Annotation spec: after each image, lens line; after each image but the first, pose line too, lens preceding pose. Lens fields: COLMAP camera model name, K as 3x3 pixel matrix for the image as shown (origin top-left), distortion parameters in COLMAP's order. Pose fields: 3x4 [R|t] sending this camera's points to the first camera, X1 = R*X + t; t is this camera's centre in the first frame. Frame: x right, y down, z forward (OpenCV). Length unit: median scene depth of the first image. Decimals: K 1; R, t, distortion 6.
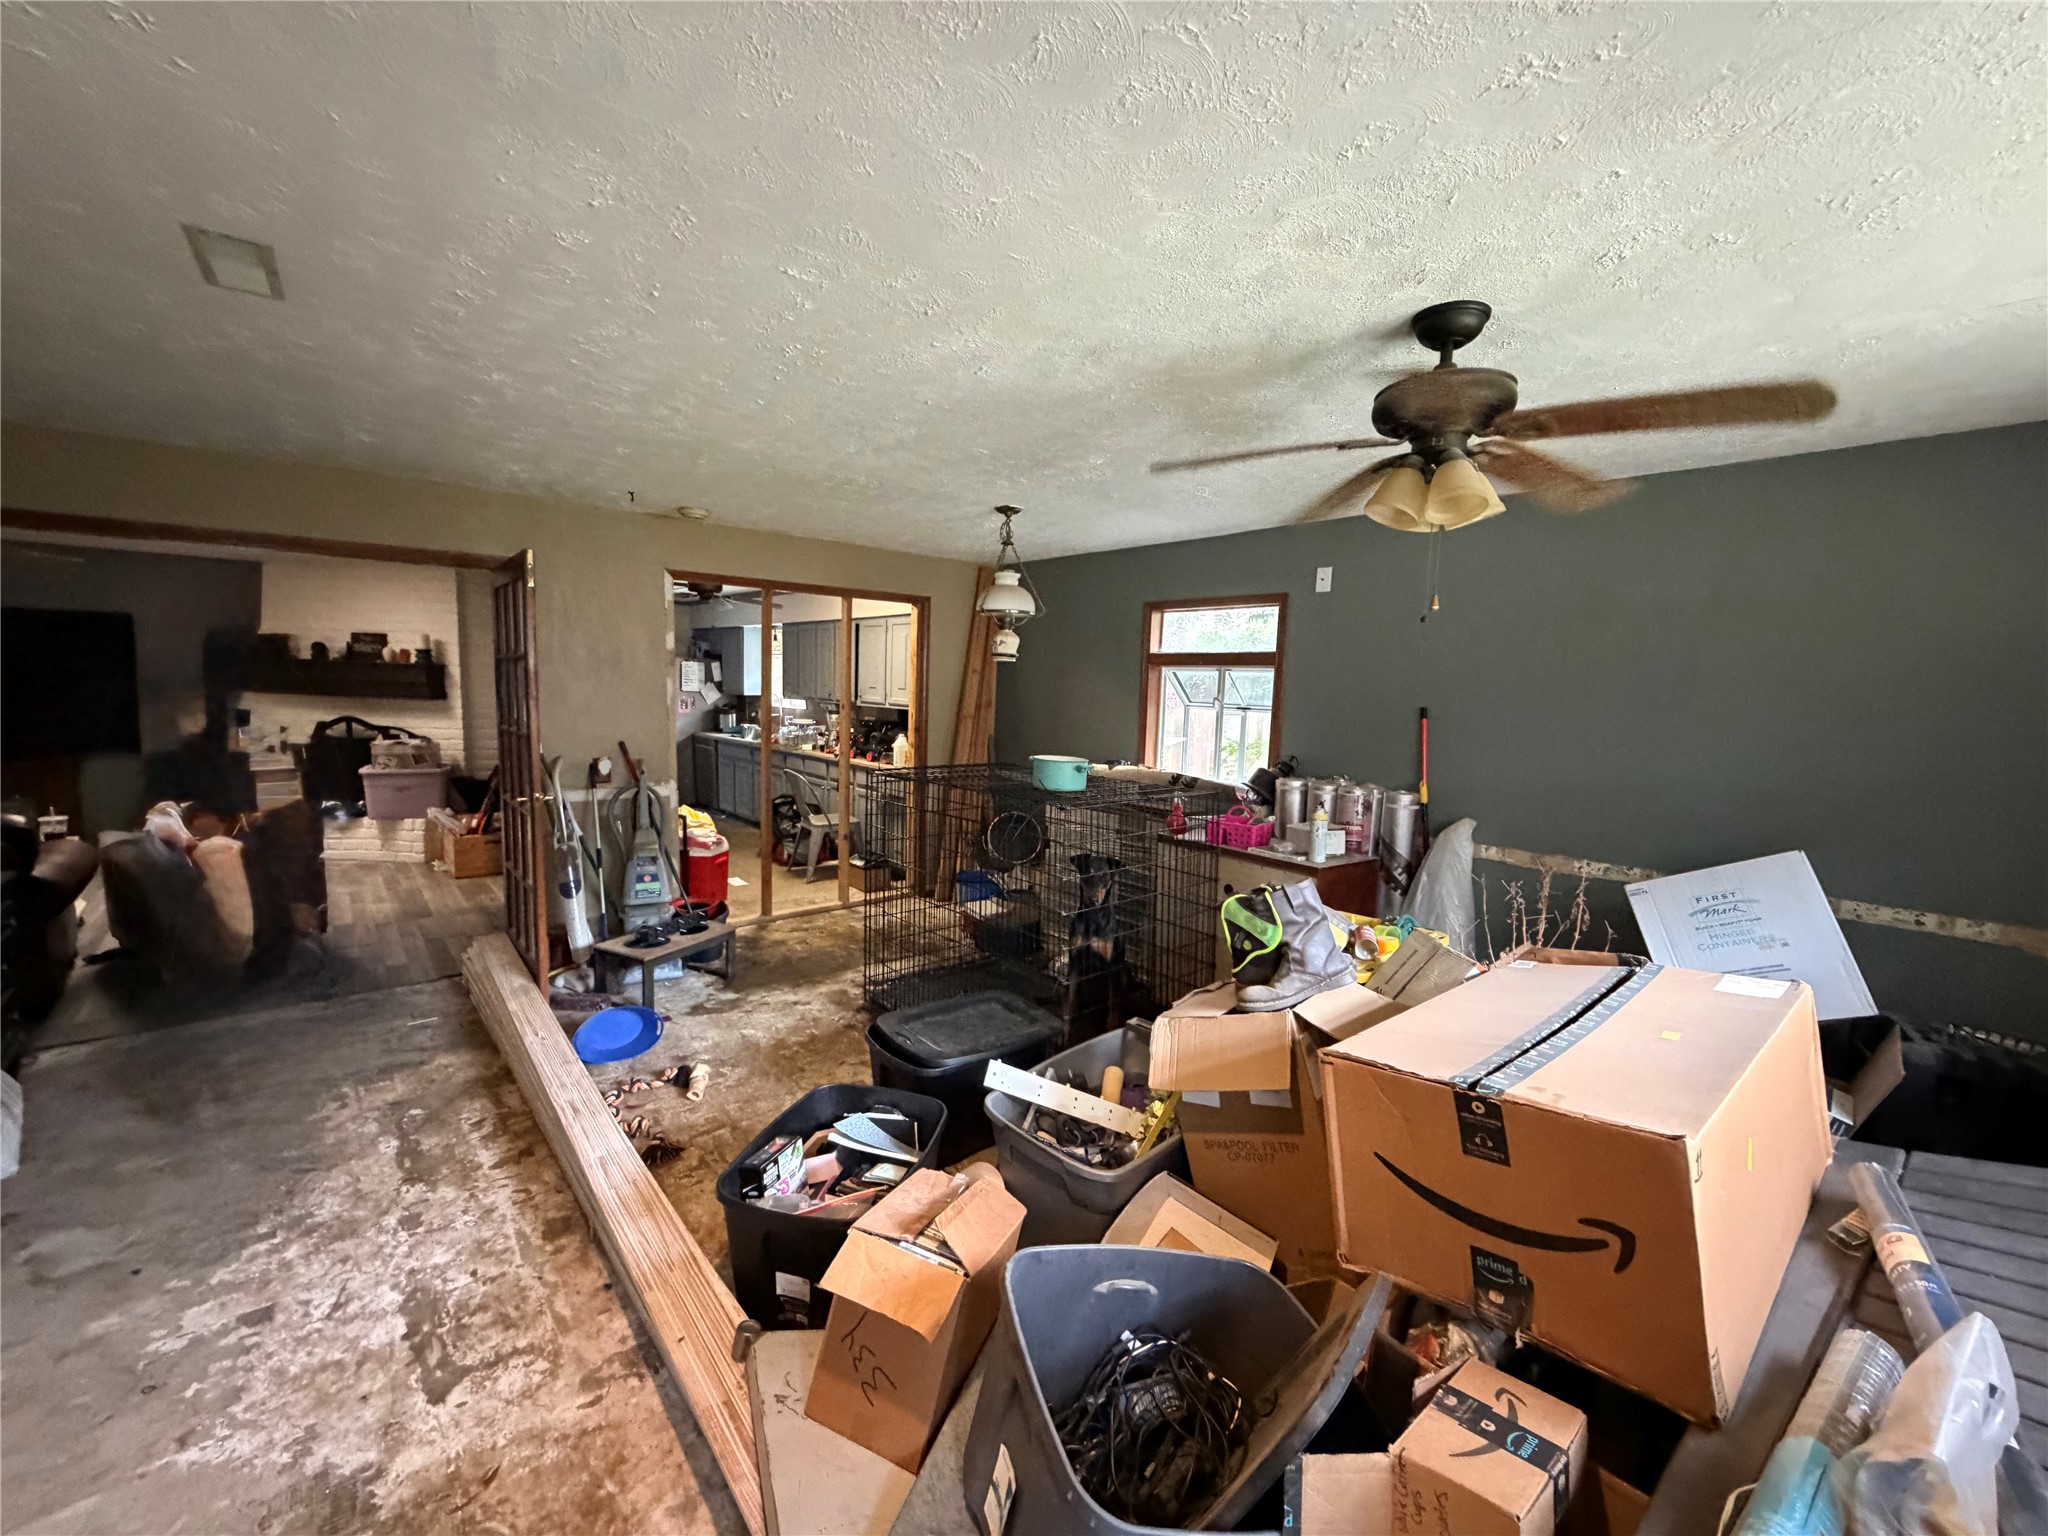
lens RADIAL K [[819.9, 0, 1016.8], [0, 819.9, 761.6], [0, 0, 1]] dist [0.001223, -0.000124]
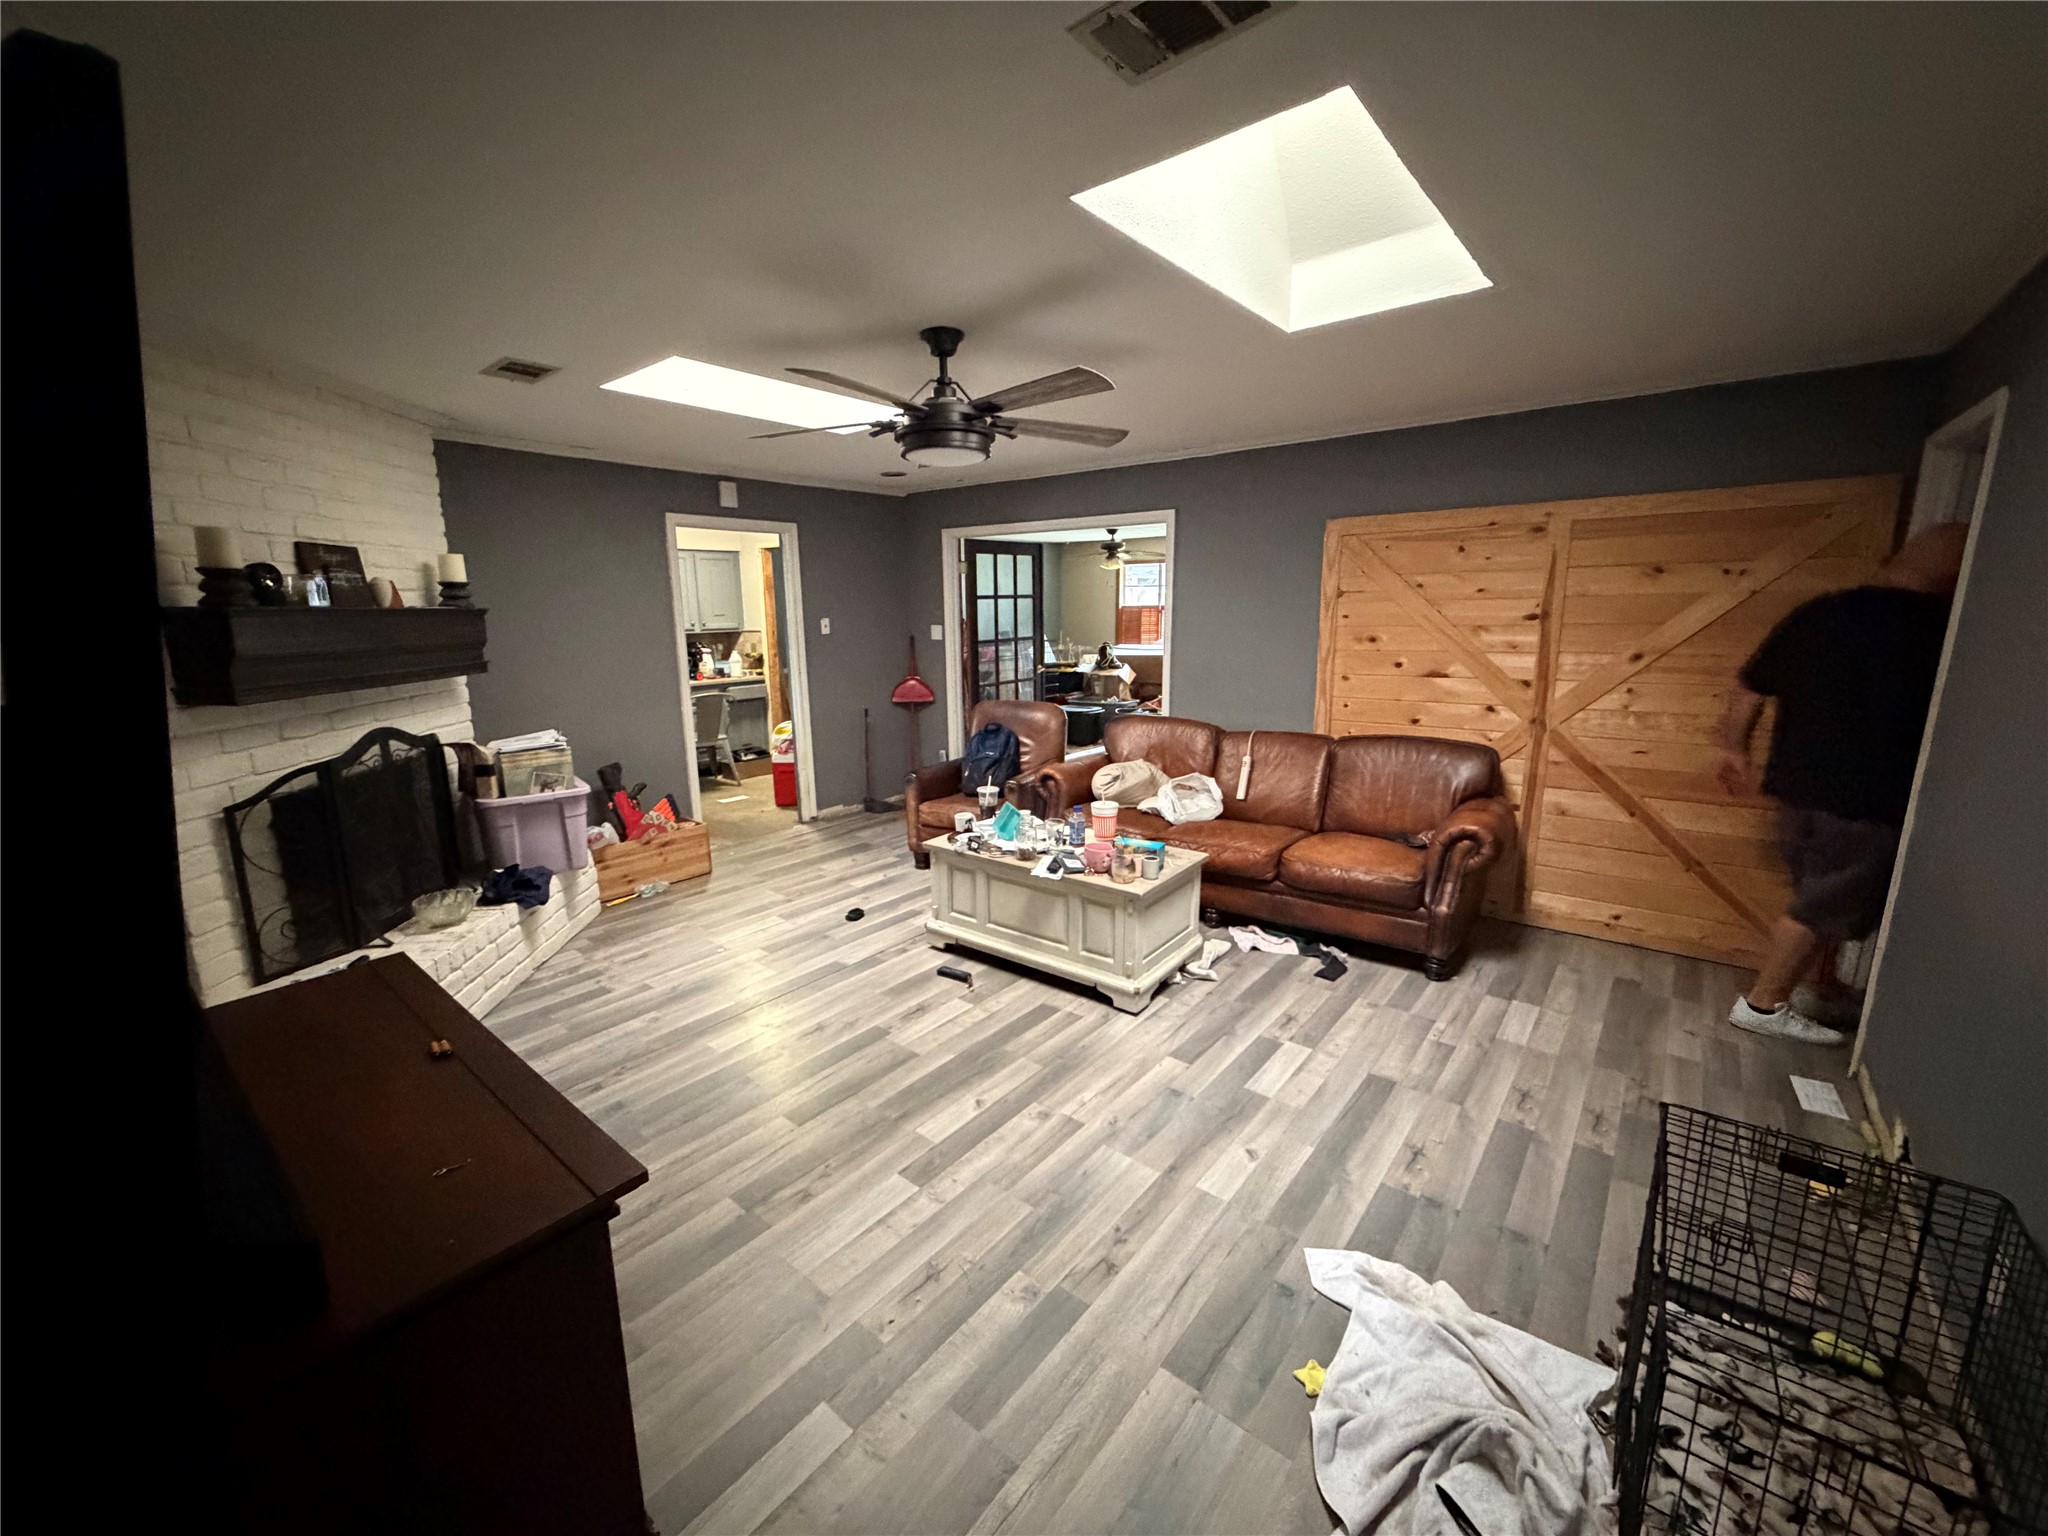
lens RADIAL K [[813.6, 0, 1018.9], [0, 813.6, 769.1], [0, 0, 1]] dist [0.002523, -0.000737]
pose [[-0.174332, -0.223323, 0.959028, -1.383964], [0.106290, 0.963984, 0.243799, -0.111897], [-0.978933, 0.144437, -0.144316, 0.746652]]
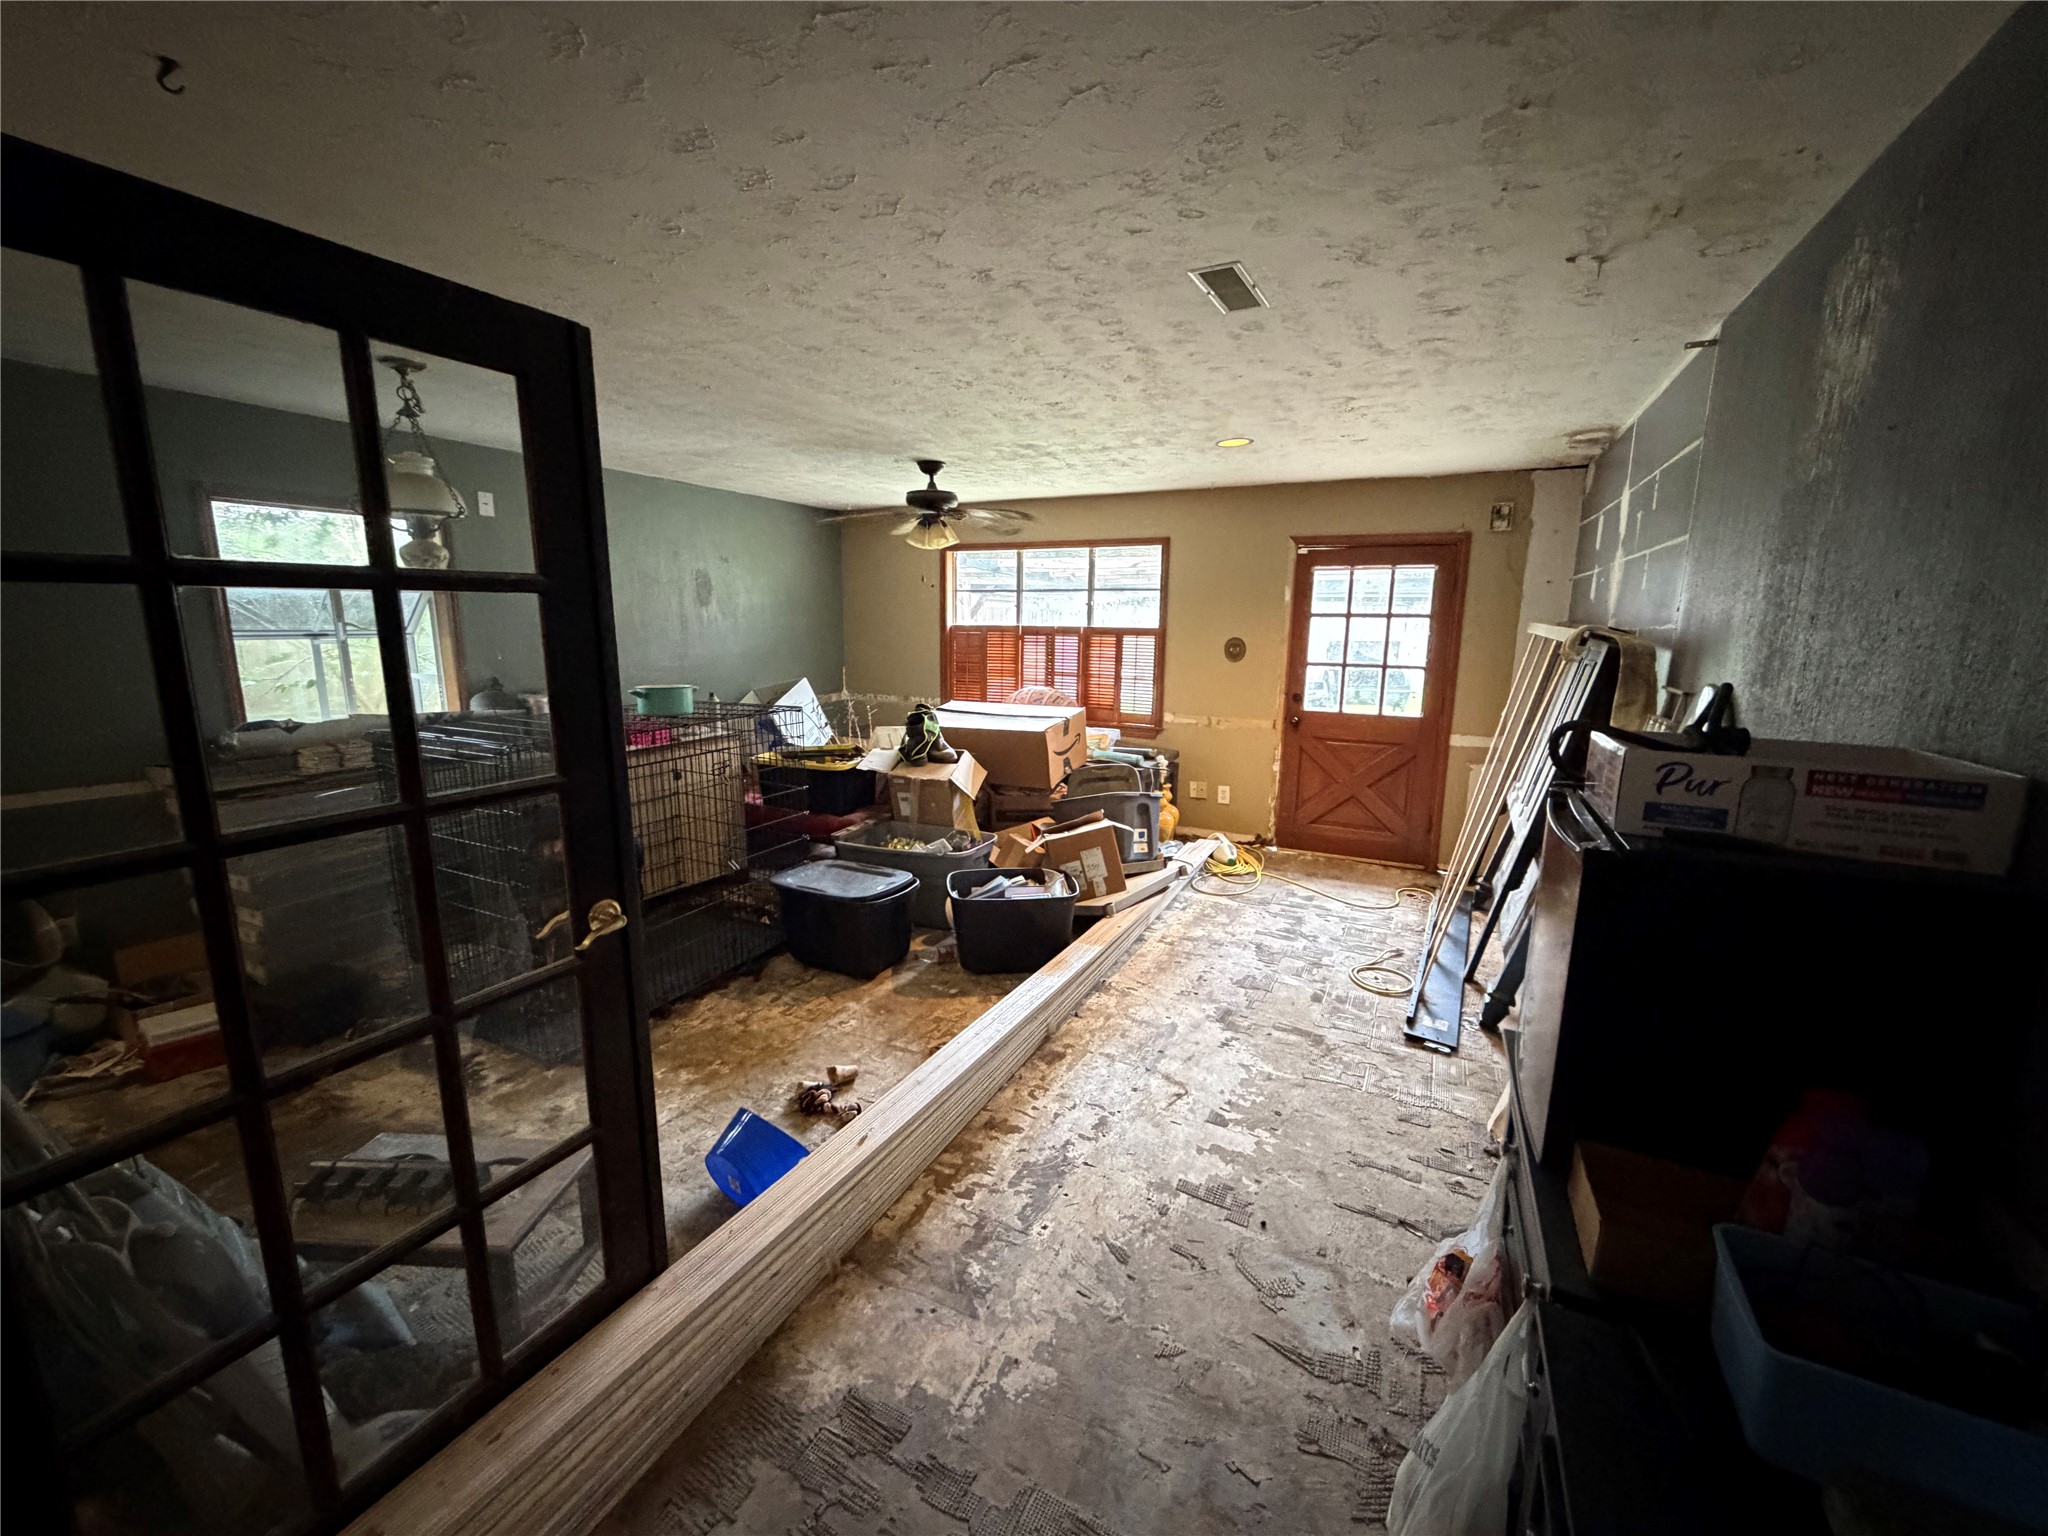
lens RADIAL K [[819.5, 0, 1024.0], [0, 819.5, 768.0], [0, 0, 1]] dist [-0.000525, -0.003406]
pose [[-0.383978, -0.200823, 0.901239, -0.576190], [0.070608, 0.966817, 0.245518, -0.067413], [-0.920639, 0.157908, -0.357057, 0.511119]]
